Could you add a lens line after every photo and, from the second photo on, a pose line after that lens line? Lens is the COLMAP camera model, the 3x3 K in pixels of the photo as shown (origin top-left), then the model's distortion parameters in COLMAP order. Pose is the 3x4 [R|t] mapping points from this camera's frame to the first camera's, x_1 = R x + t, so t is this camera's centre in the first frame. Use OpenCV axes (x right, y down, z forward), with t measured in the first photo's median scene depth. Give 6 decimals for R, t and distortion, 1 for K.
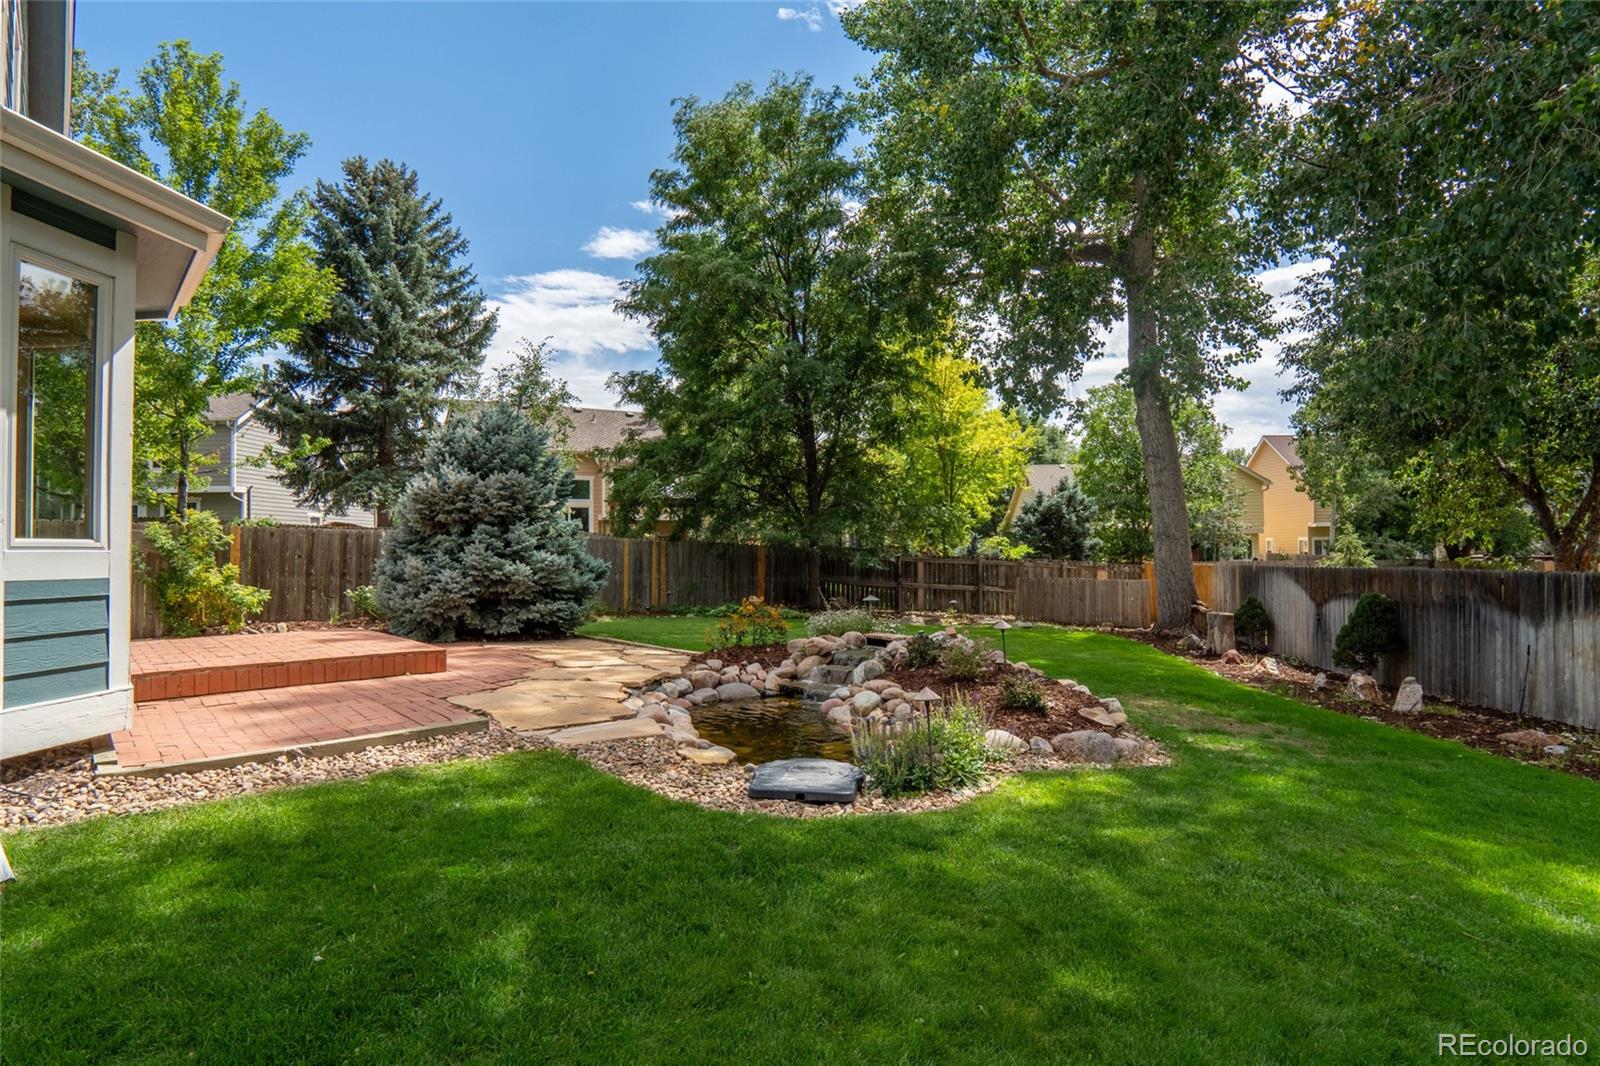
lens RADIAL K [[867.9, 0, 808.6], [0, 867.9, 533.0], [0, 0, 1]] dist [-0.032760, 0.004528]
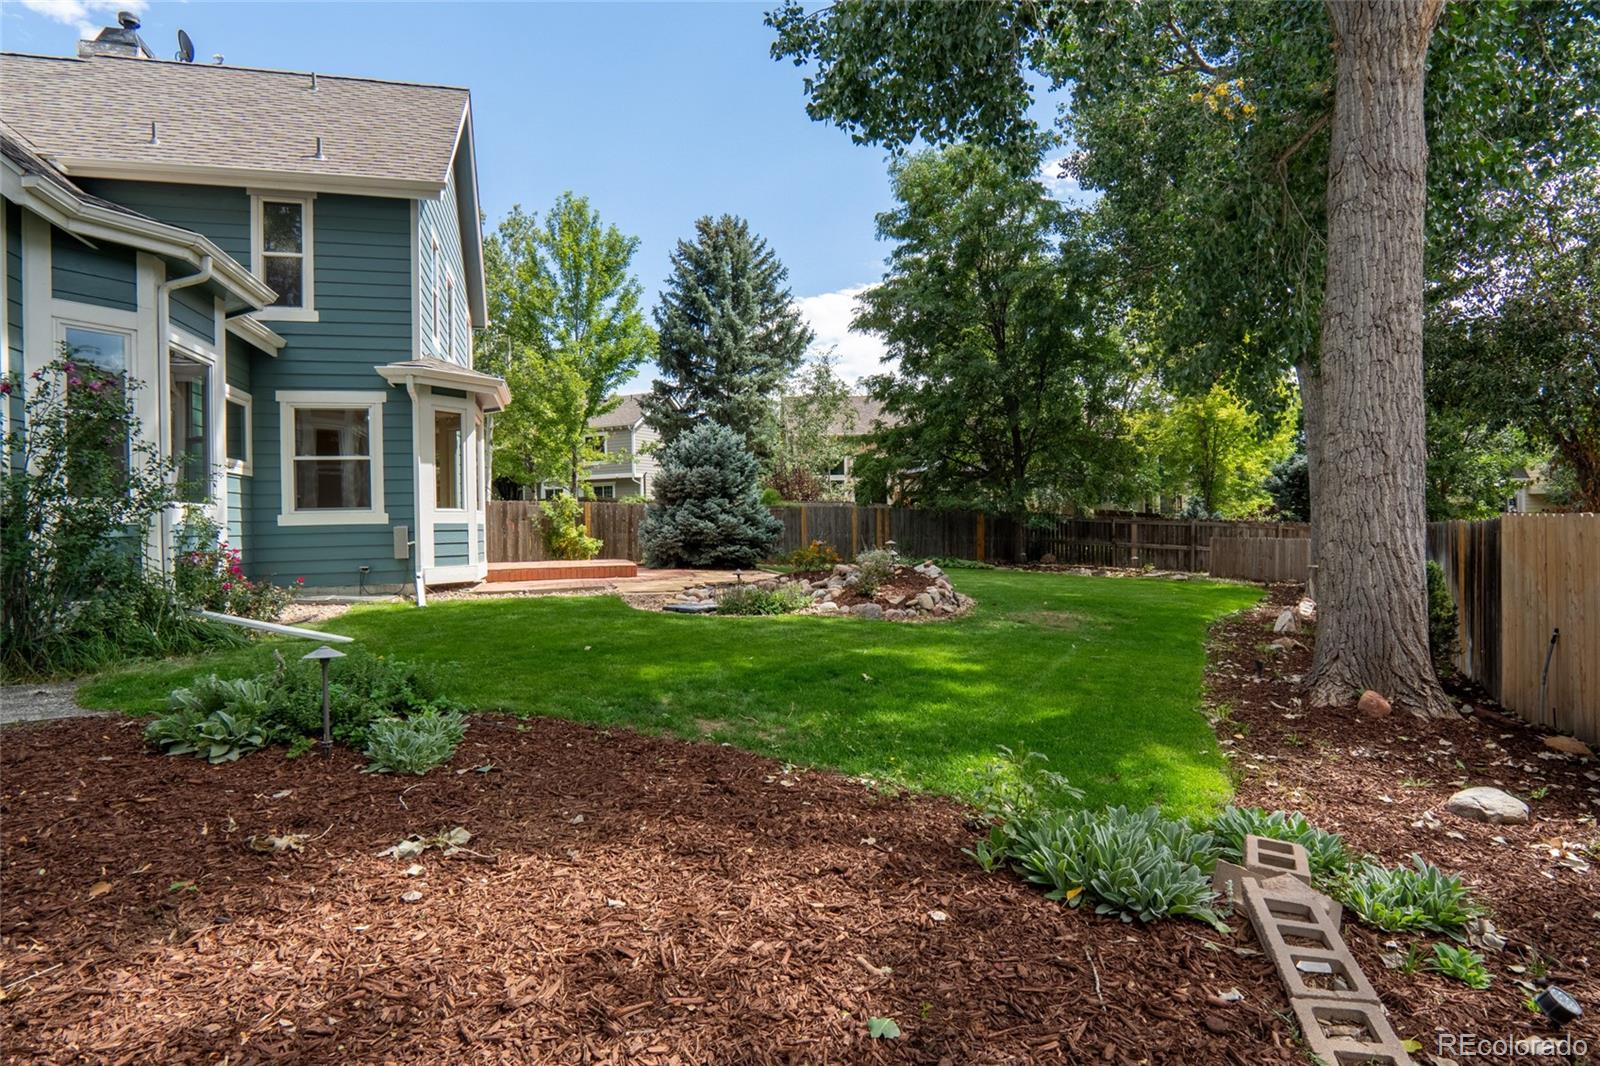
lens RADIAL K [[867.9, 0, 793.3], [0, 867.9, 529.4], [0, 0, 1]] dist [-0.032760, 0.004528]
pose [[0.895647, -0.004018, -0.444747, 0.228606], [0.017861, 0.999477, 0.026940, 0.003215], [0.444407, -0.032073, 0.895251, -0.171741]]
